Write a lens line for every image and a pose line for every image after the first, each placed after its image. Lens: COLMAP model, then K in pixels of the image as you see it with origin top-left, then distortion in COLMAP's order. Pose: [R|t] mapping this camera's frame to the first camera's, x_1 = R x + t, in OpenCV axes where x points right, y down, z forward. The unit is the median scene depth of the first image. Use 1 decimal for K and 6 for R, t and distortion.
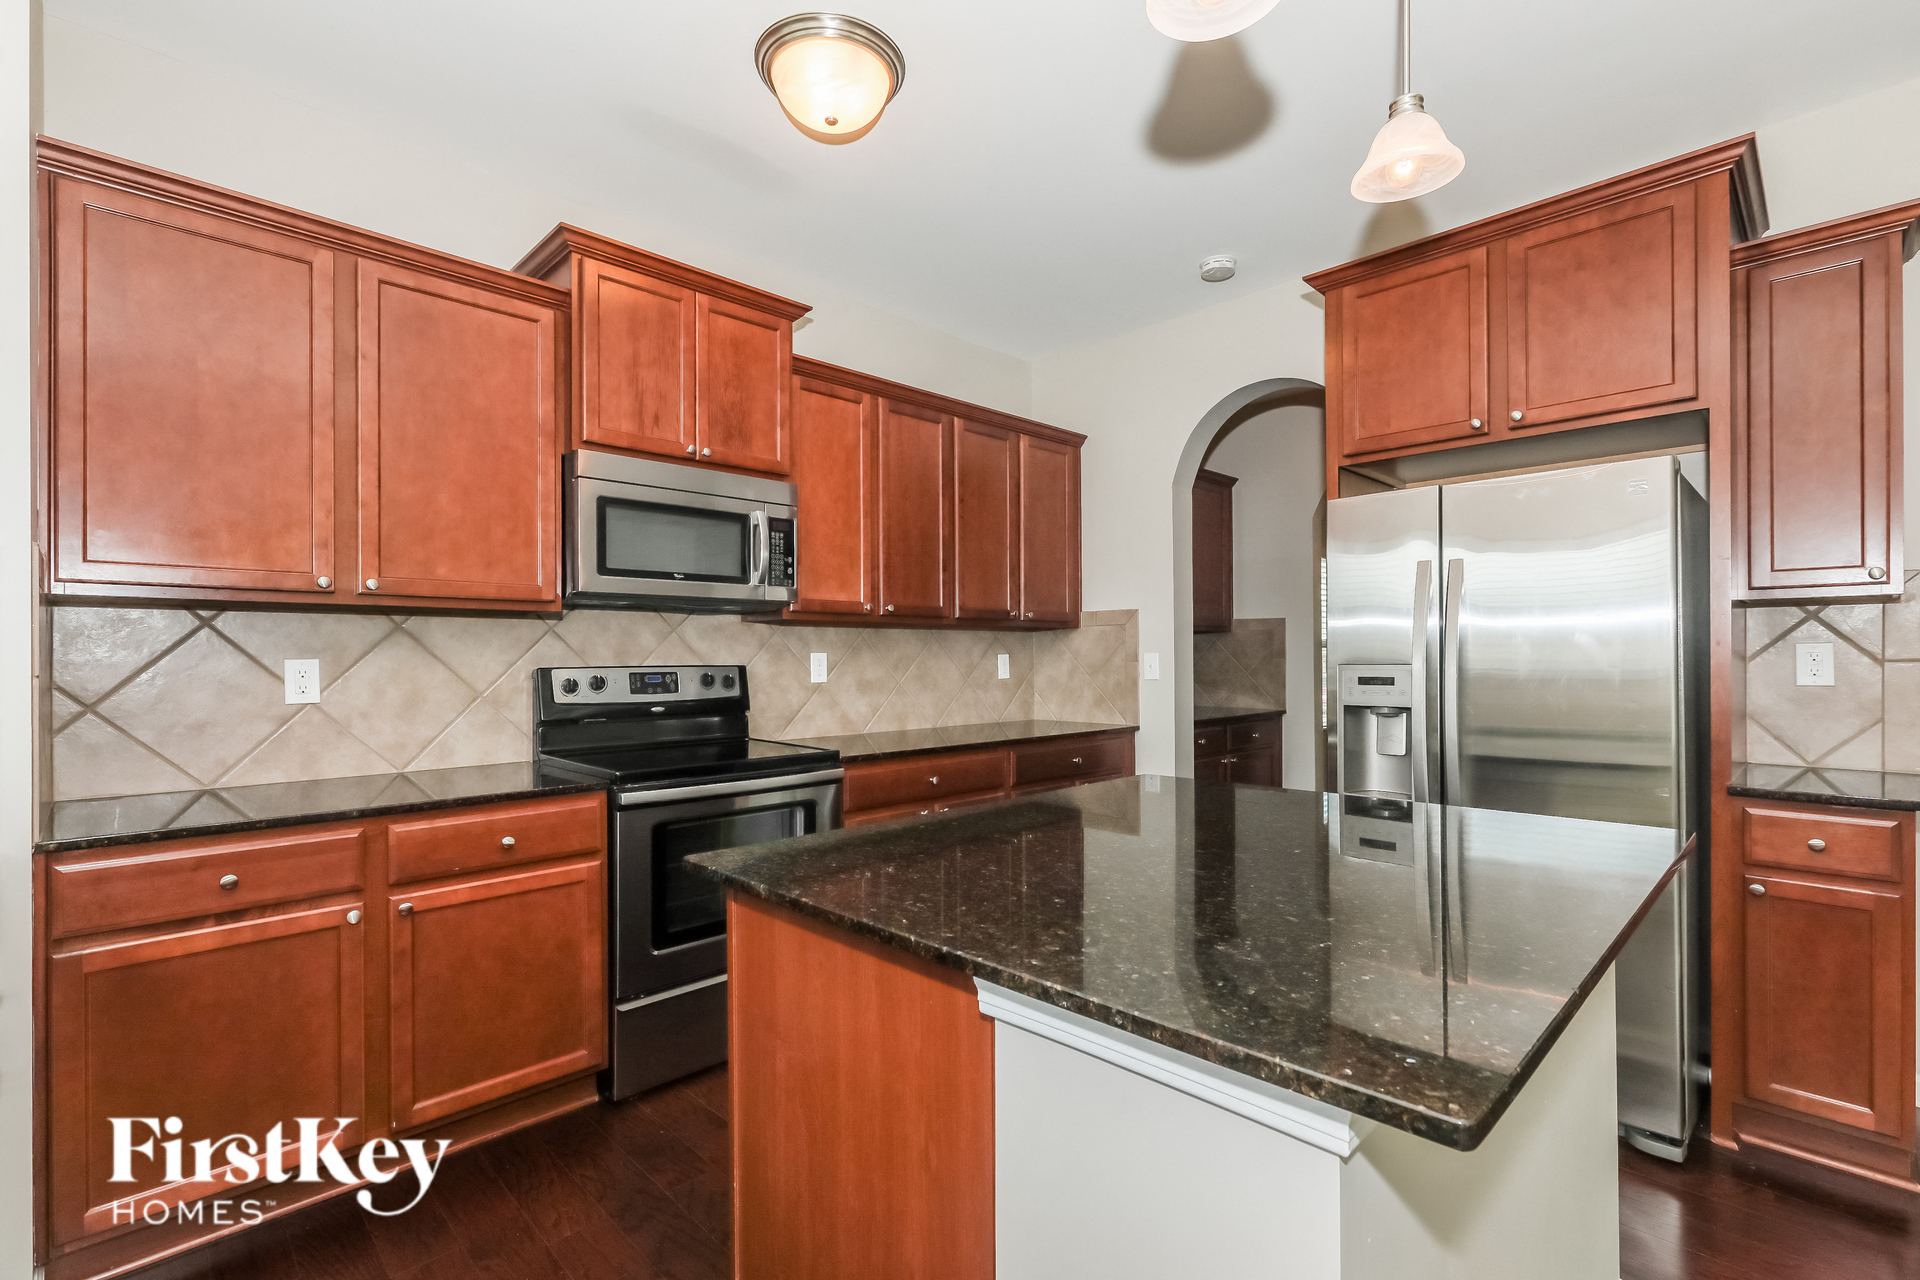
lens RADIAL K [[867.7, 0, 942.0], [0, 867.7, 652.2], [0, 0, 1]] dist [0.001854, -0.000636]
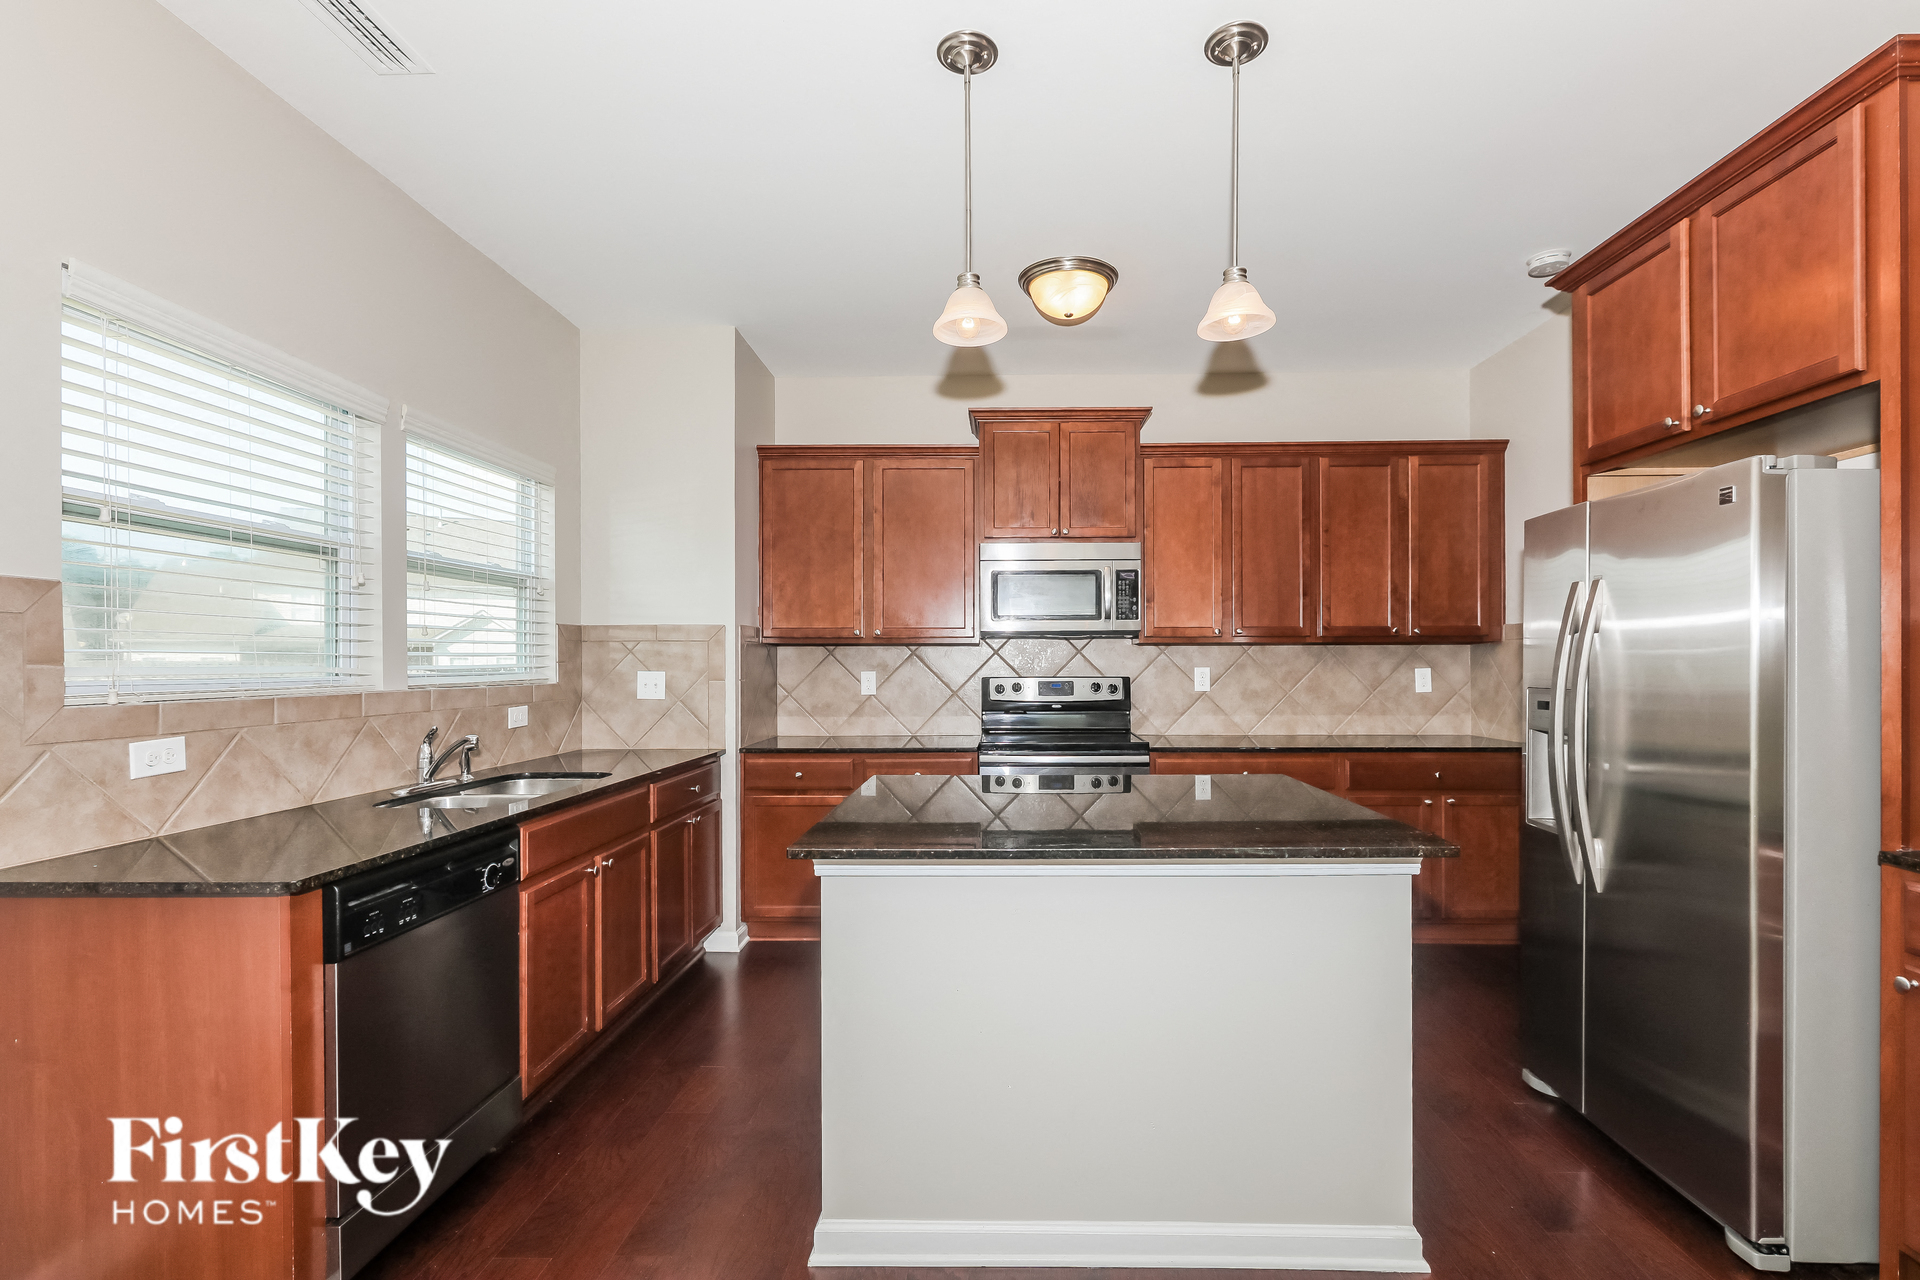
lens RADIAL K [[867.7, 0, 987.4], [0, 867.7, 664.7], [0, 0, 1]] dist [0.001854, -0.000636]
pose [[0.704587, 0.003938, -0.709607, 0.628925], [0.003820, 0.999949, 0.009342, -0.018505], [0.709607, -0.009293, 0.704536, -0.117335]]
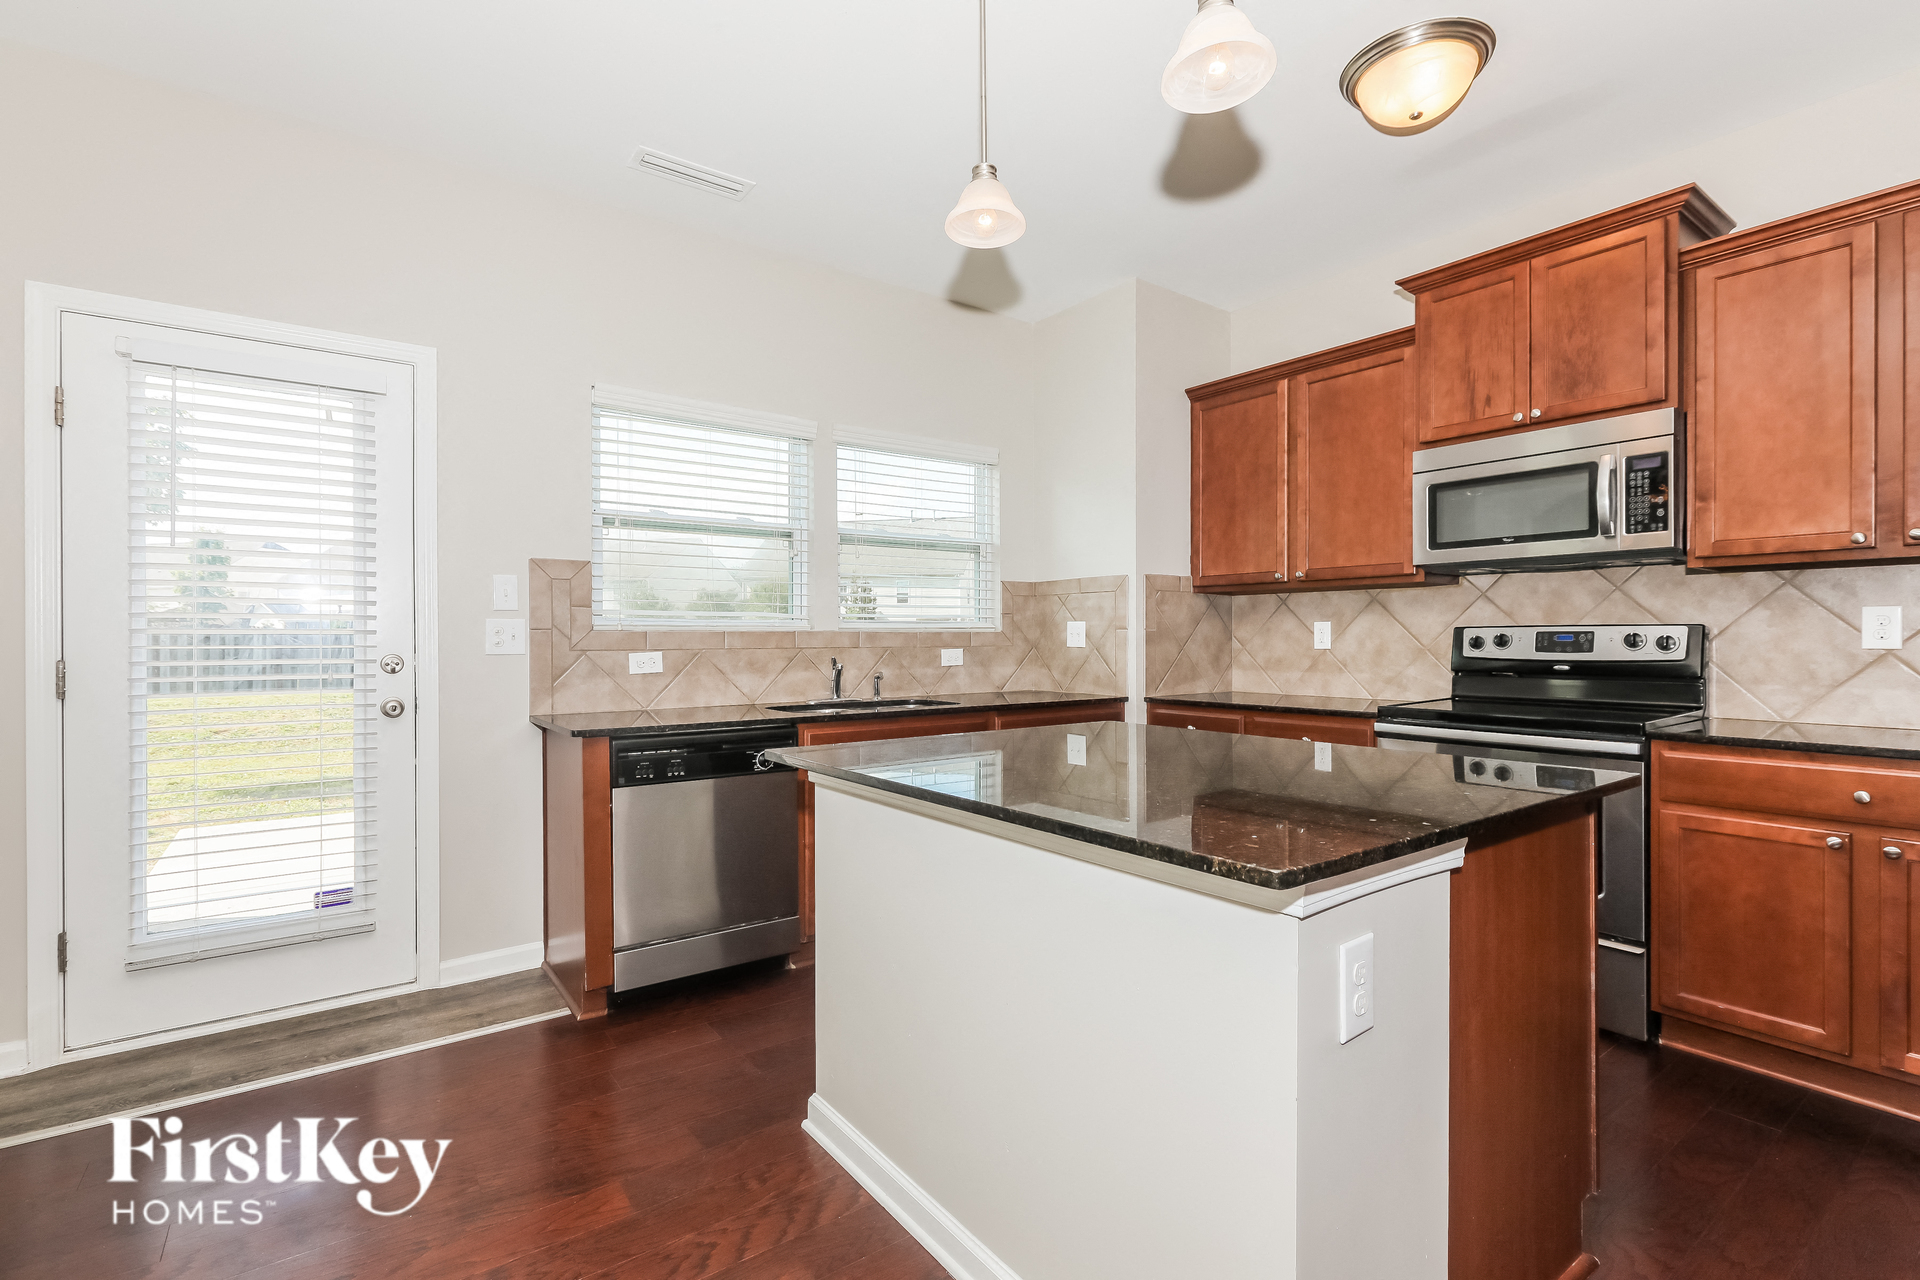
lens RADIAL K [[867.7, 0, 961.3], [0, 867.7, 635.2], [0, 0, 1]] dist [0.001854, -0.000636]
pose [[-0.128325, 0.001157, -0.991732, 0.768115], [0.008033, 0.999968, 0.000127, 0.021872], [0.991700, -0.007950, -0.128330, 0.430577]]
